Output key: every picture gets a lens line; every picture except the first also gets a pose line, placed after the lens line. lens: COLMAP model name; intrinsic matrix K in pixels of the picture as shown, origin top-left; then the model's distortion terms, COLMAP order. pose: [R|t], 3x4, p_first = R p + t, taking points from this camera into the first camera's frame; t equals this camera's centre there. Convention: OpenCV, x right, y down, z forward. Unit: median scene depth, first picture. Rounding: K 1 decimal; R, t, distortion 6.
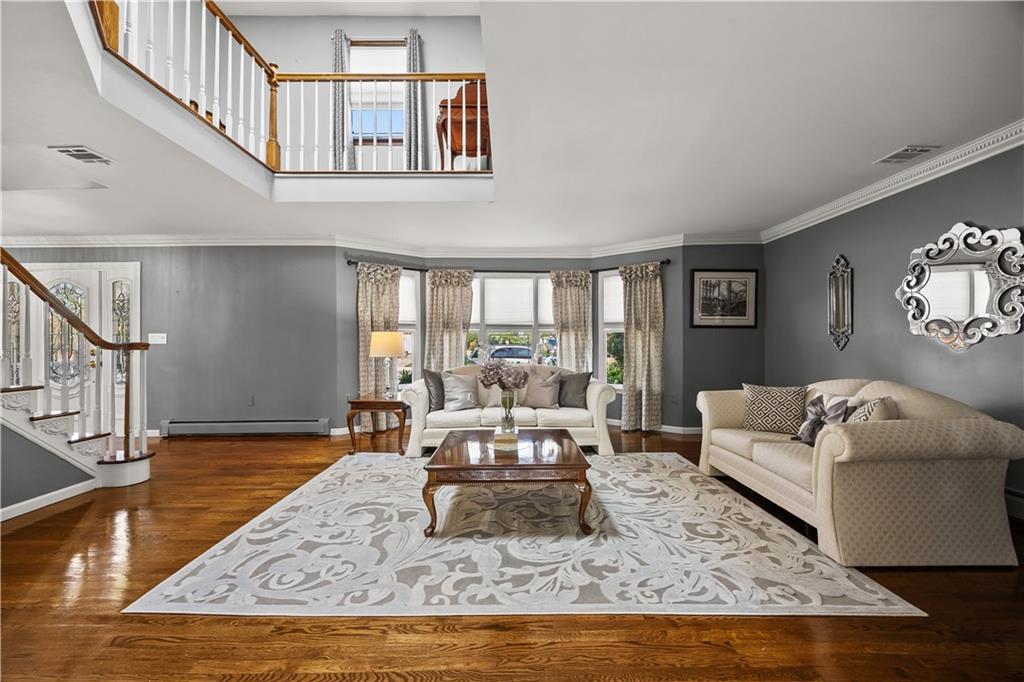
lens RADIAL K [[393.9, 0, 510.6], [0, 393.9, 341.3], [0, 0, 1]] dist [0.001488, 0.000076]
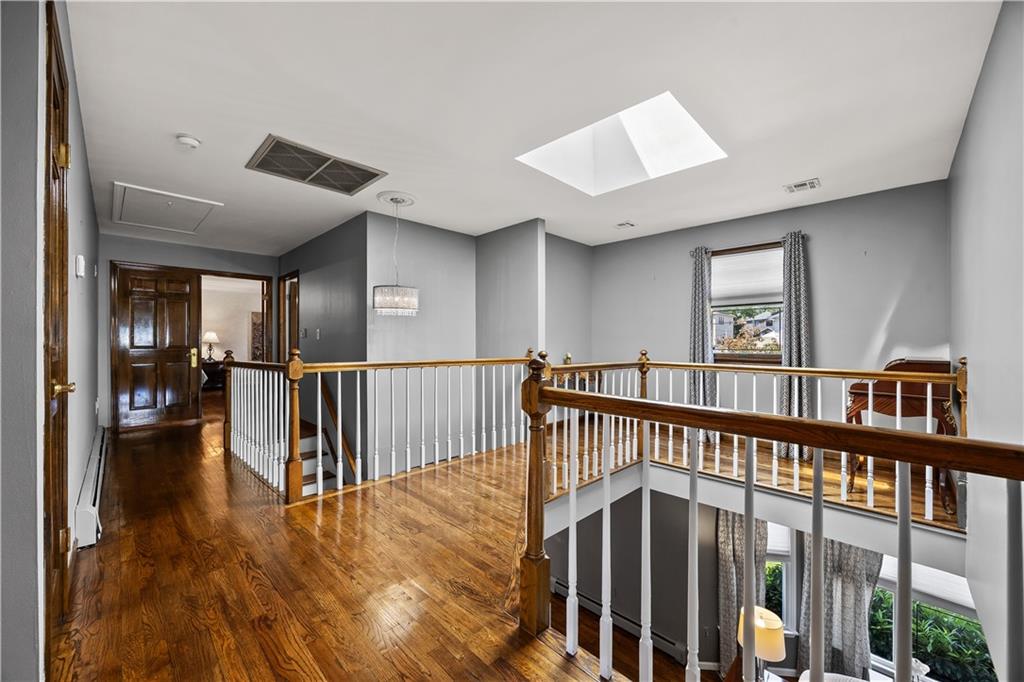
lens RADIAL K [[393.9, 0, 511.7], [0, 393.9, 342.7], [0, 0, 1]] dist [0.001488, 0.000076]
pose [[0.705346, 0.008750, -0.708809, -0.070315], [-0.001372, 0.999939, 0.010979, -0.499984], [0.708862, -0.006772, 0.705315, 0.007884]]
